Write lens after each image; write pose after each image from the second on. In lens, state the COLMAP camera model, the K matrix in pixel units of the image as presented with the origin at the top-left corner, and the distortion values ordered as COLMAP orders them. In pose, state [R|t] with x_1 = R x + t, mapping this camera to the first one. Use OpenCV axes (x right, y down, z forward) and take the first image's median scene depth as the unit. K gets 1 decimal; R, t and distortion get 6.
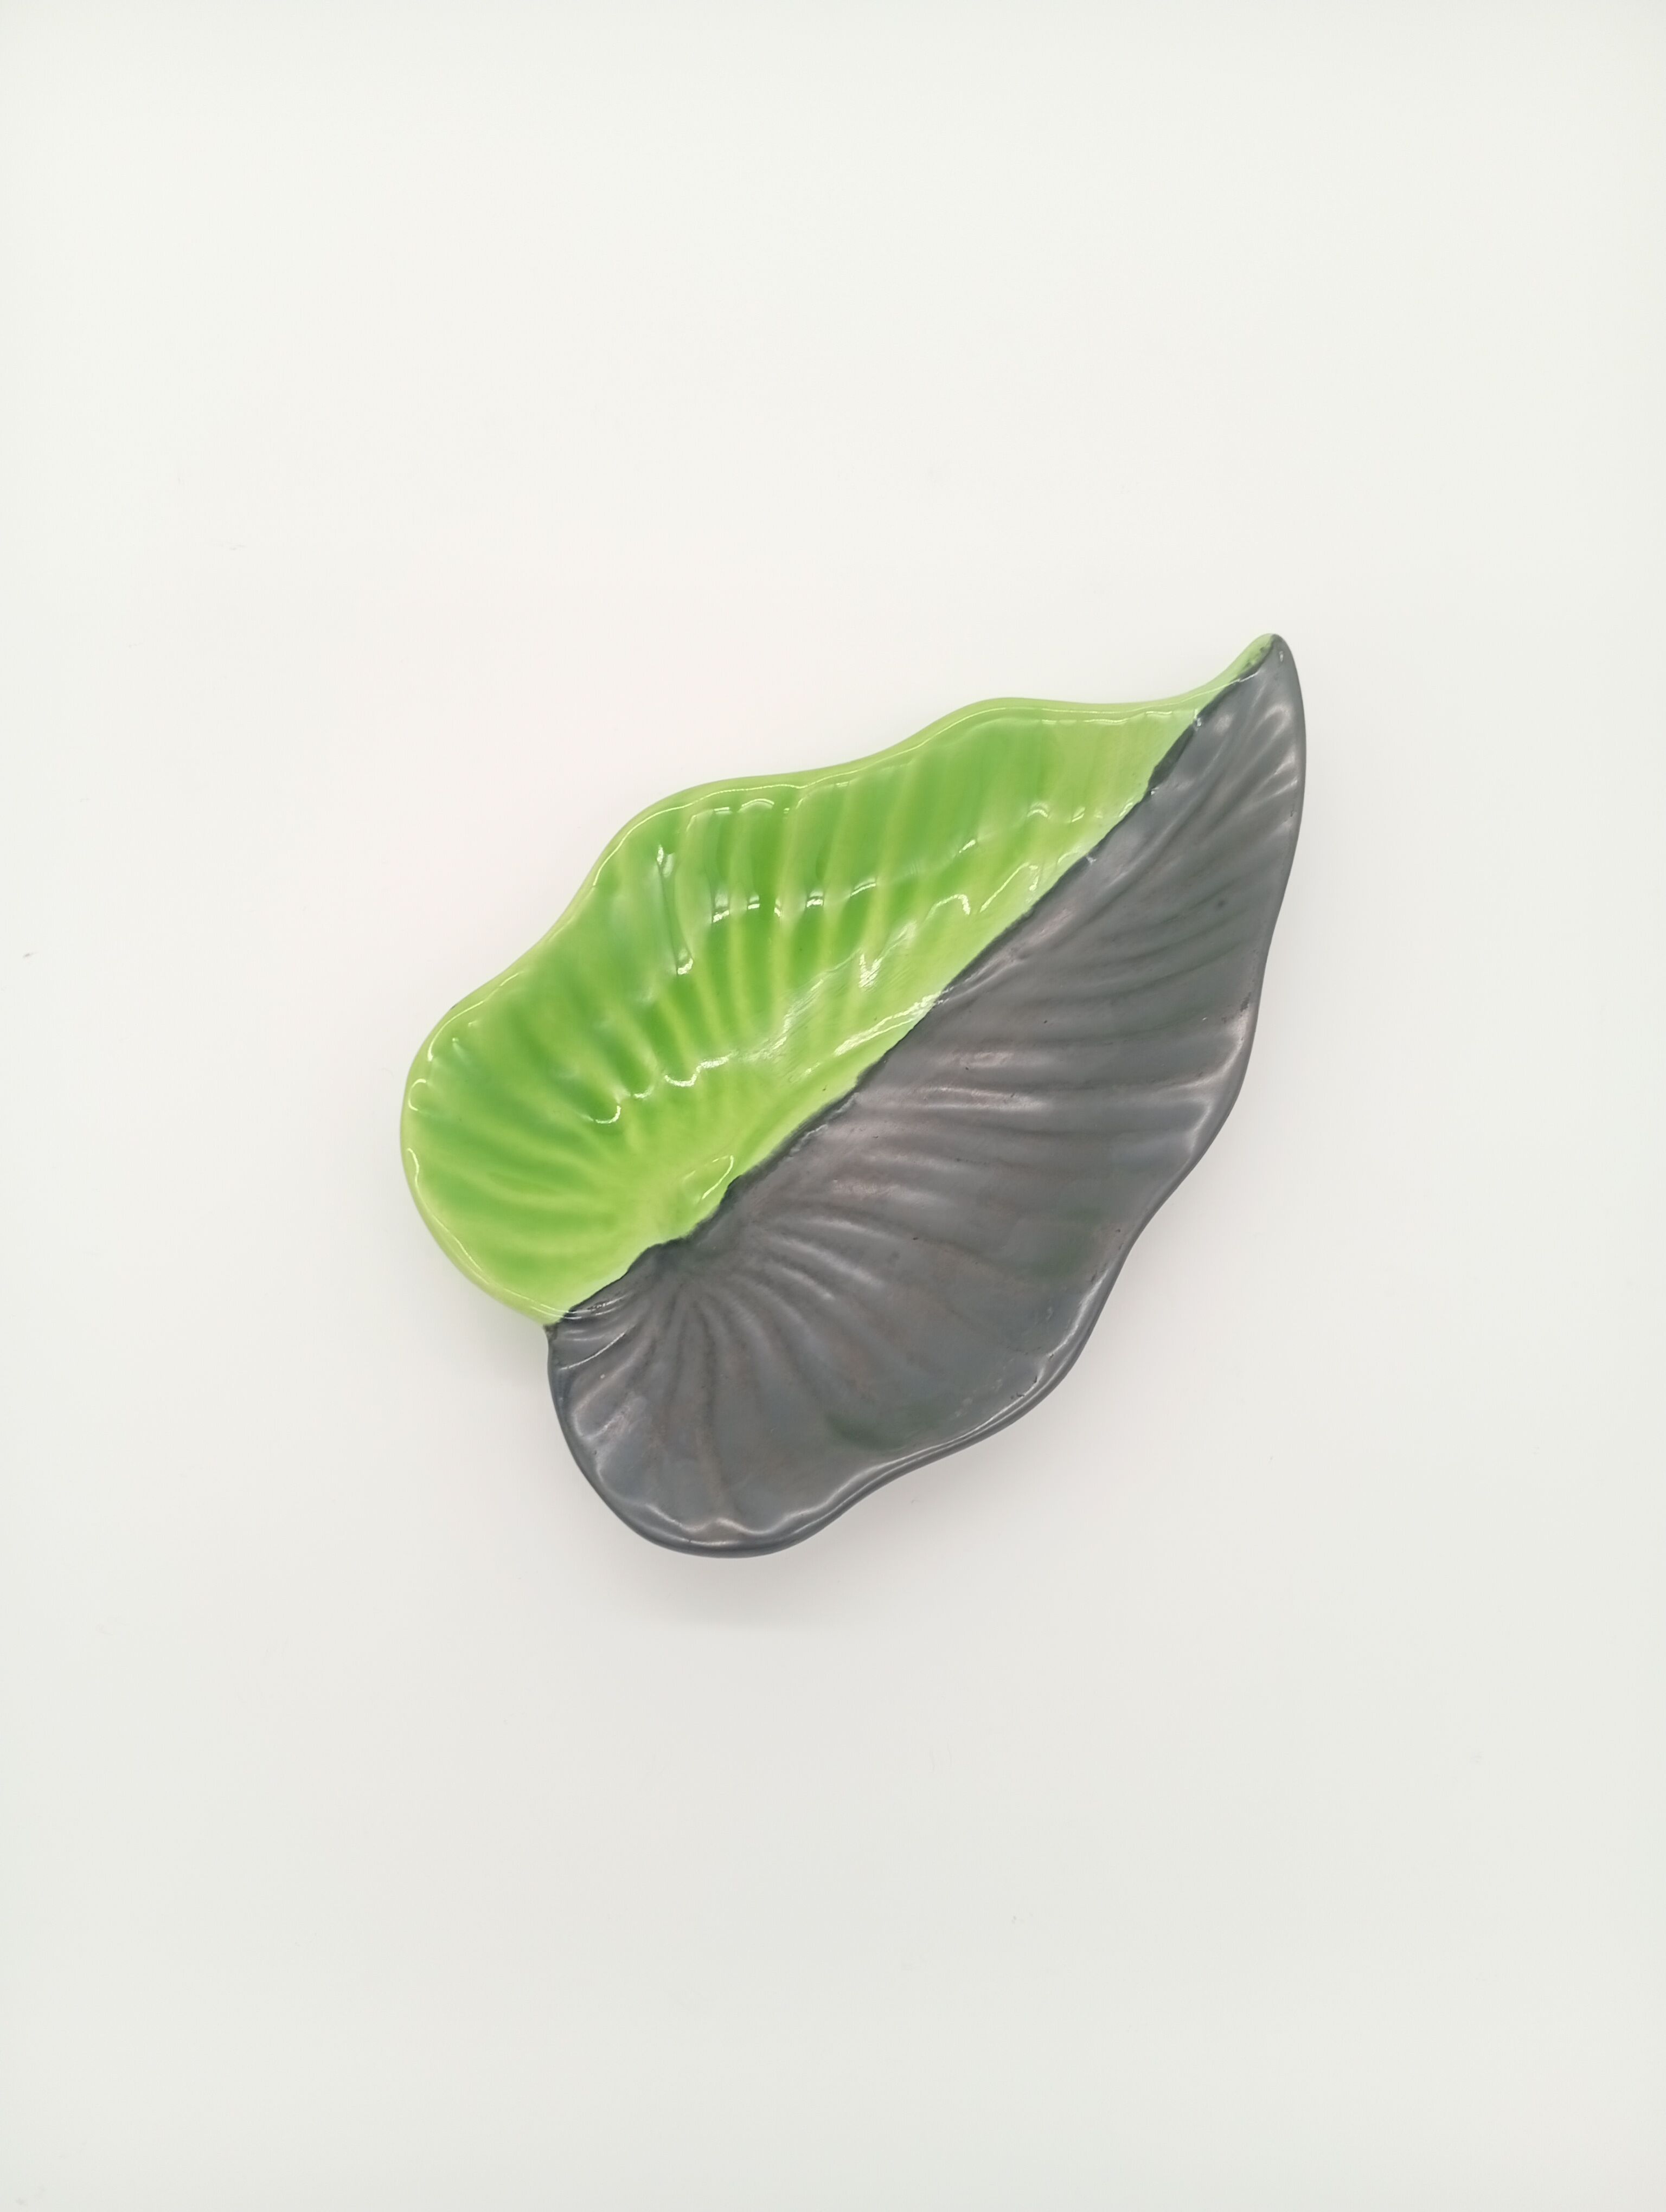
lens RADIAL K [[1738.6, 0, 833.0], [0, 1738.6, 1106.0], [0, 0, 1]] dist [0.111046, -0.001117]
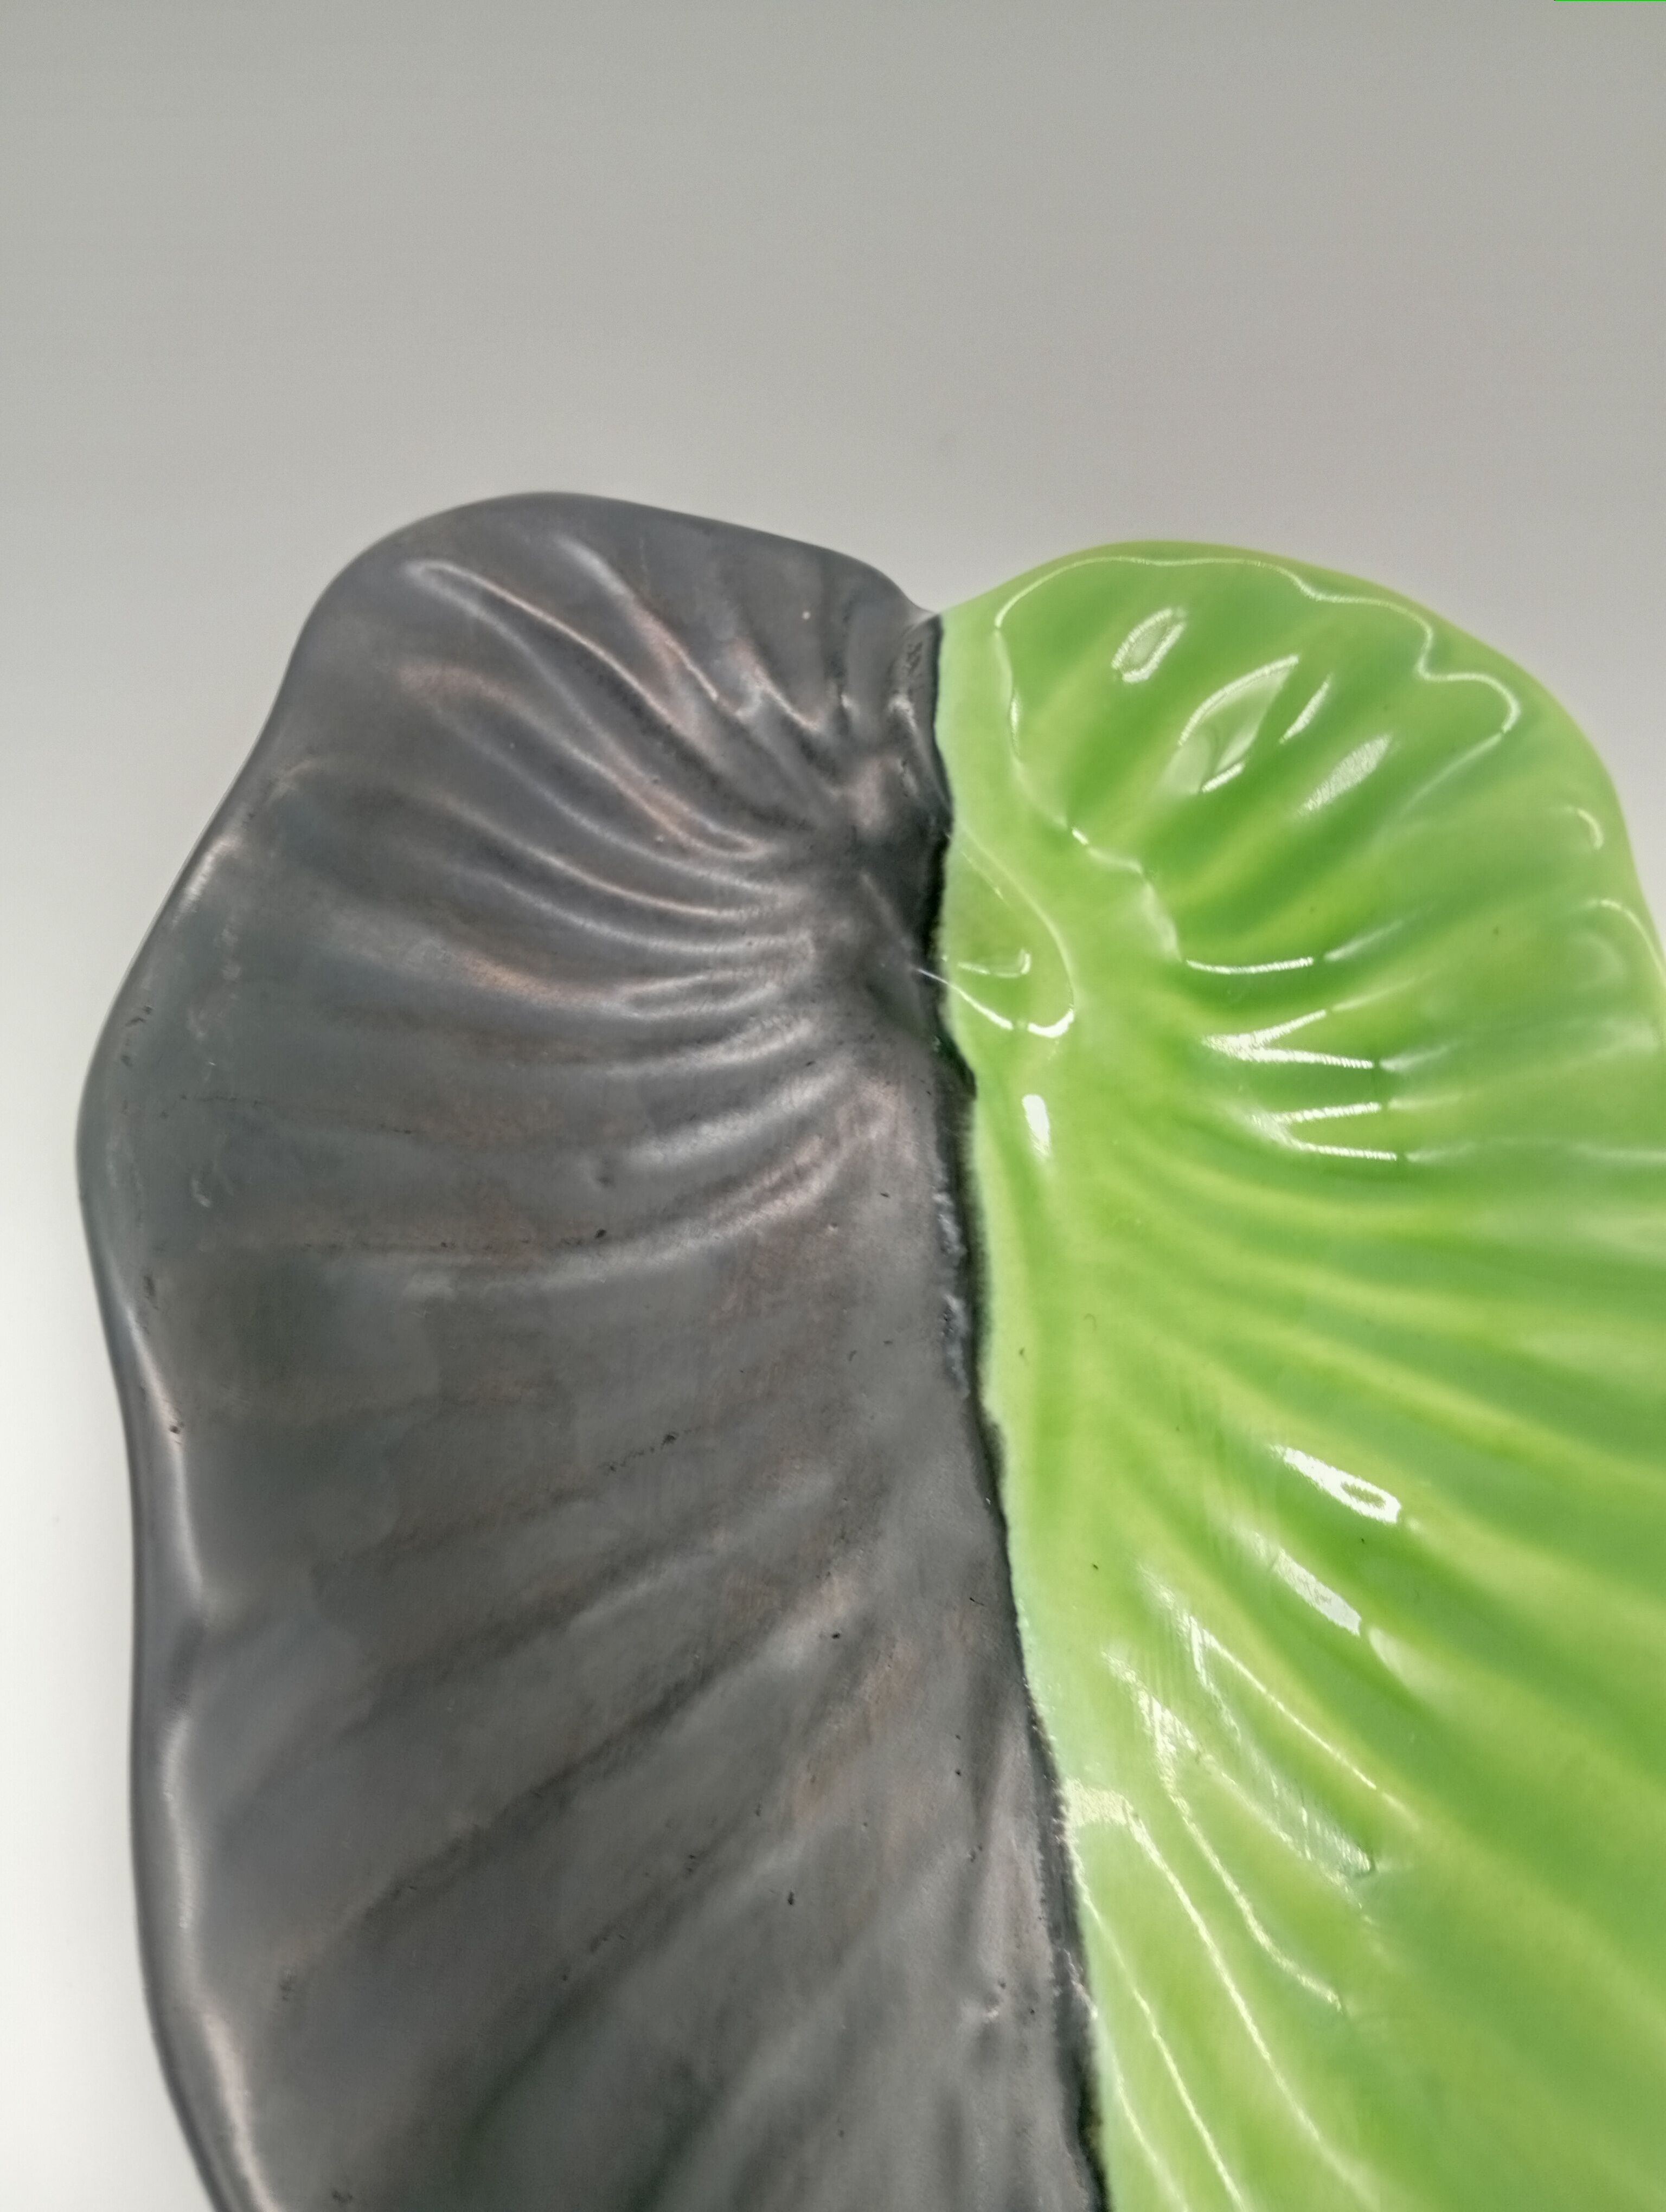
lens RADIAL K [[1777.2, 0, 822.4], [0, 1777.2, 1111.2], [0, 0, 1]] dist [0.091949, -0.234048]
pose [[-0.659851, 0.595092, -0.458762, 0.195155], [-0.729462, -0.360891, 0.581070, -0.209539], [0.180227, 0.718069, 0.672231, 0.680918]]
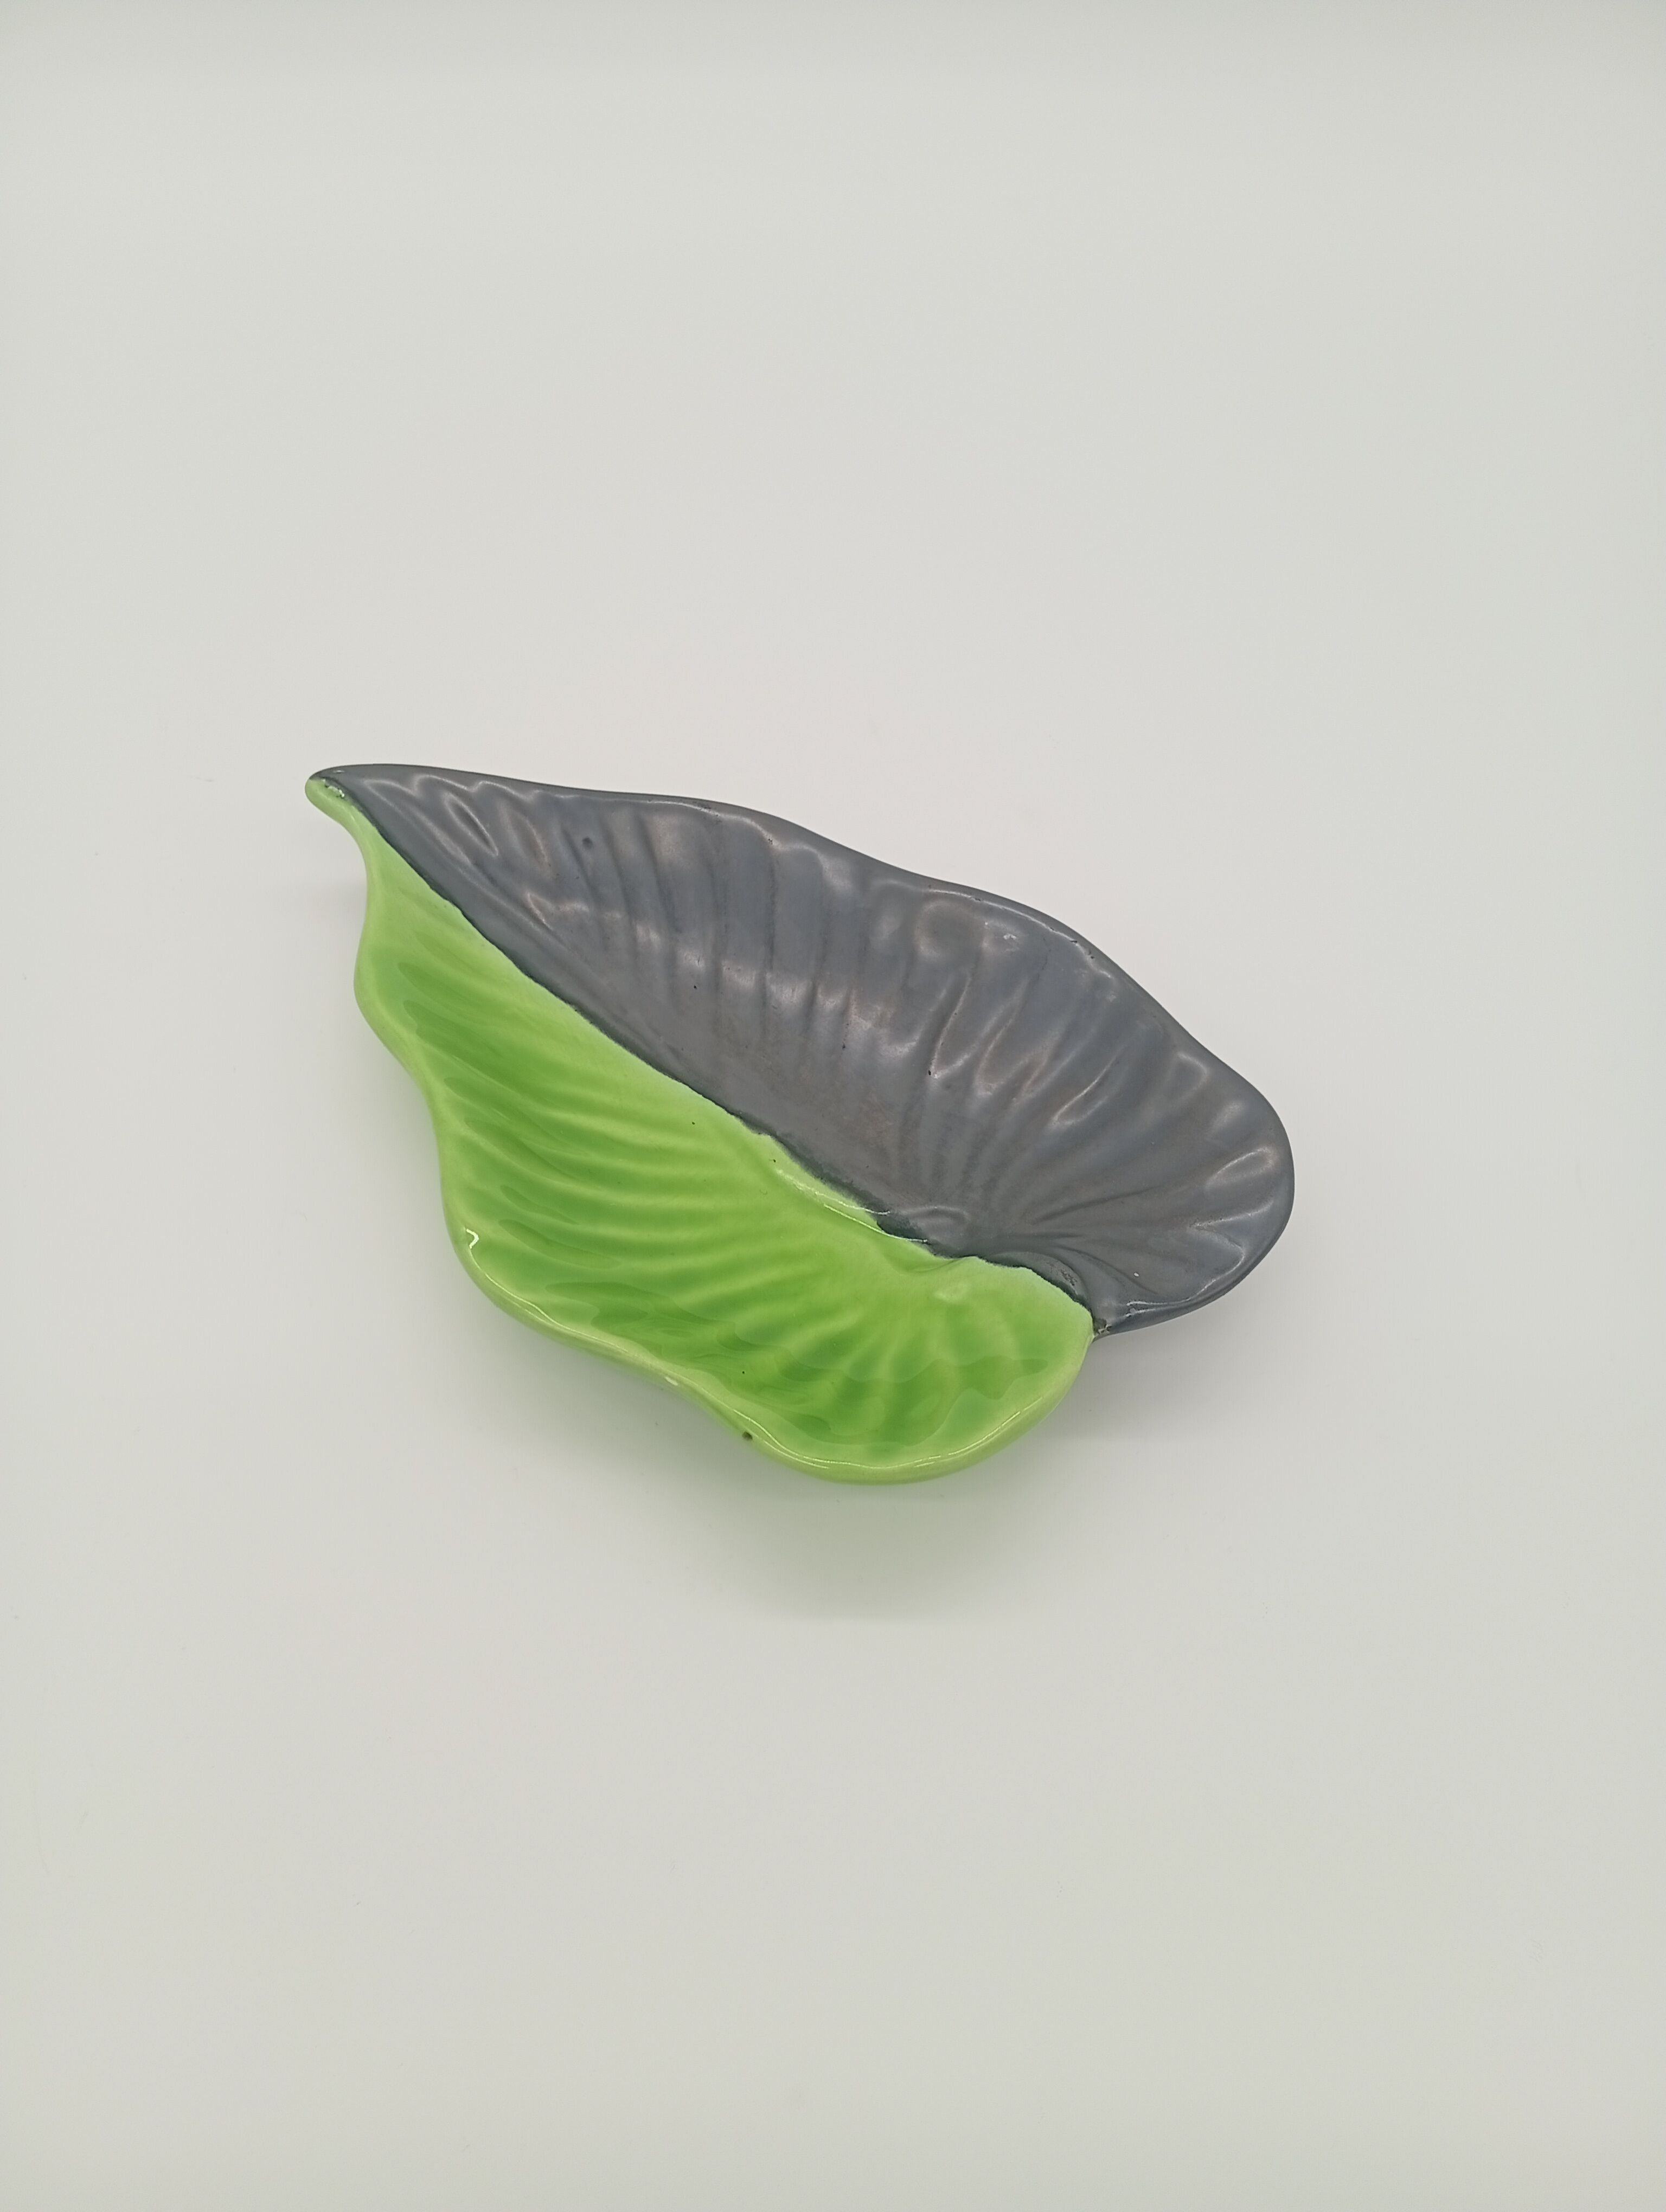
lens RADIAL K [[1738.6, 0, 833.0], [0, 1738.6, 1106.0], [0, 0, 1]] dist [0.111046, -0.001117]
pose [[-0.072441, -0.792231, 0.605906, -0.586649], [0.927193, 0.170360, 0.333602, -0.317043], [-0.367512, 0.585959, 0.722210, 0.279146]]
